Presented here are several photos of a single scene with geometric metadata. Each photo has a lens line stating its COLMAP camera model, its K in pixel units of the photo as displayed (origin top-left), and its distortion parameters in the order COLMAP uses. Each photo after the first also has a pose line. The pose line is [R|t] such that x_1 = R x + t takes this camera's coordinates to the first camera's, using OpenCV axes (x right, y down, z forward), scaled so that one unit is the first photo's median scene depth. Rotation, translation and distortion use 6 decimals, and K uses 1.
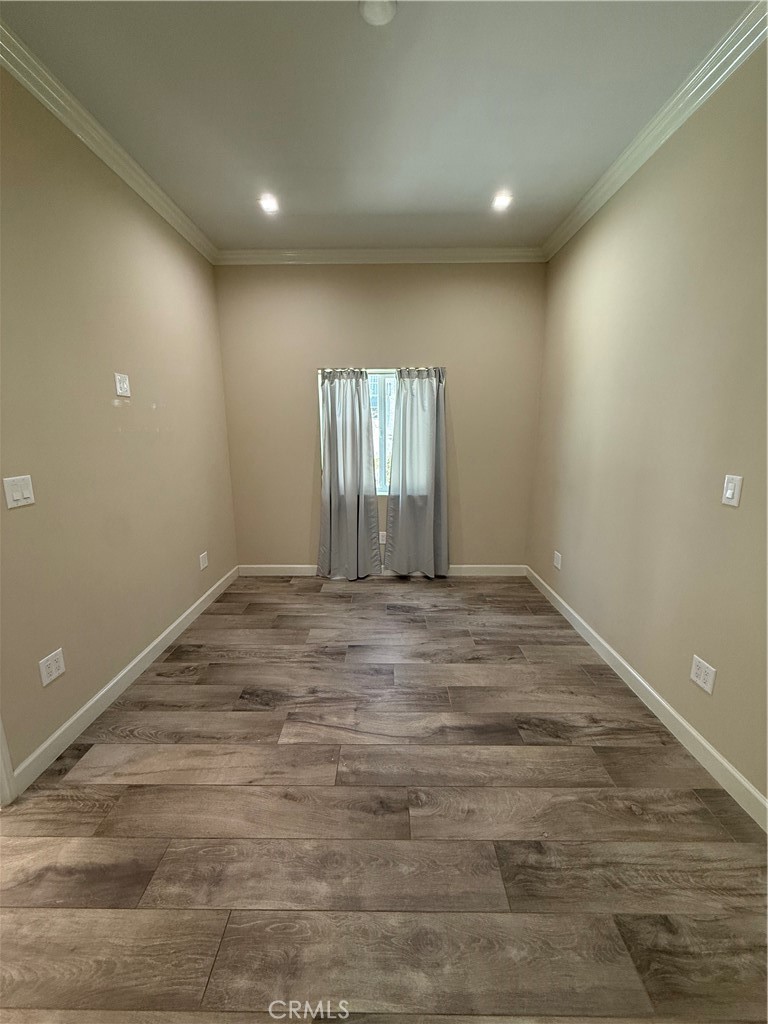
lens RADIAL K [[407.6, 0, 383.2], [0, 407.6, 509.9], [0, 0, 1]] dist [-0.000903, 0.000307]
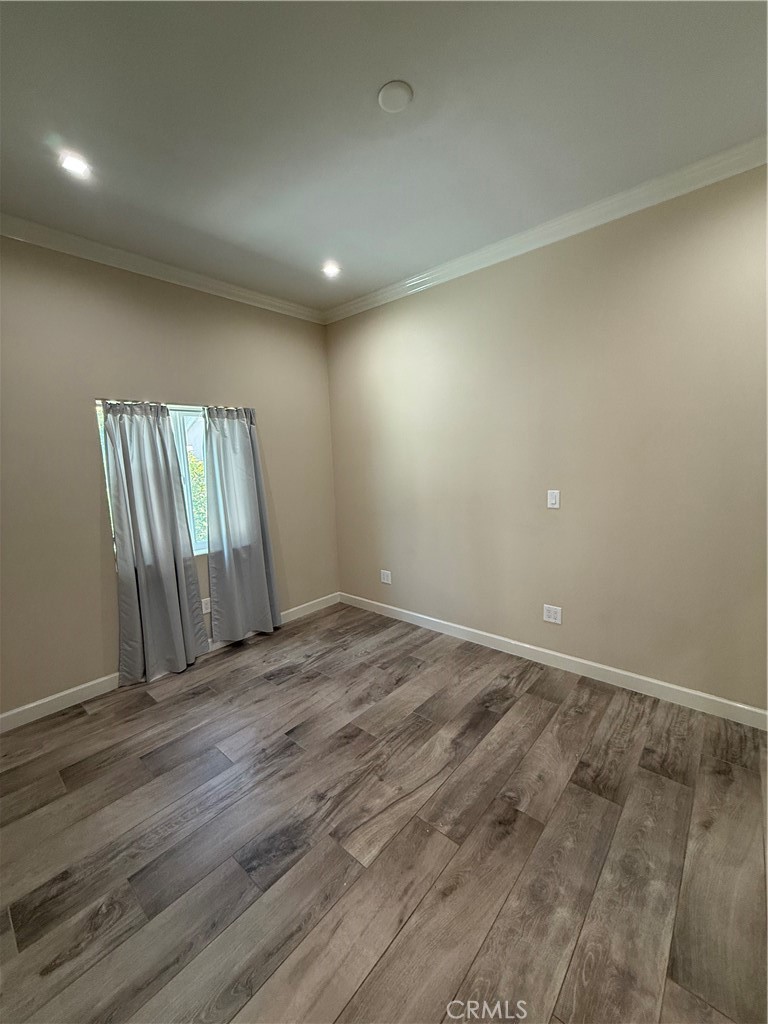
lens RADIAL K [[407.6, 0, 383.2], [0, 407.6, 509.9], [0, 0, 1]] dist [-0.000903, 0.000307]
pose [[0.653837, -0.117907, 0.747392, -0.687368], [0.184163, 0.982877, -0.006054, -0.097259], [-0.733881, 0.141600, 0.664356, 0.313675]]
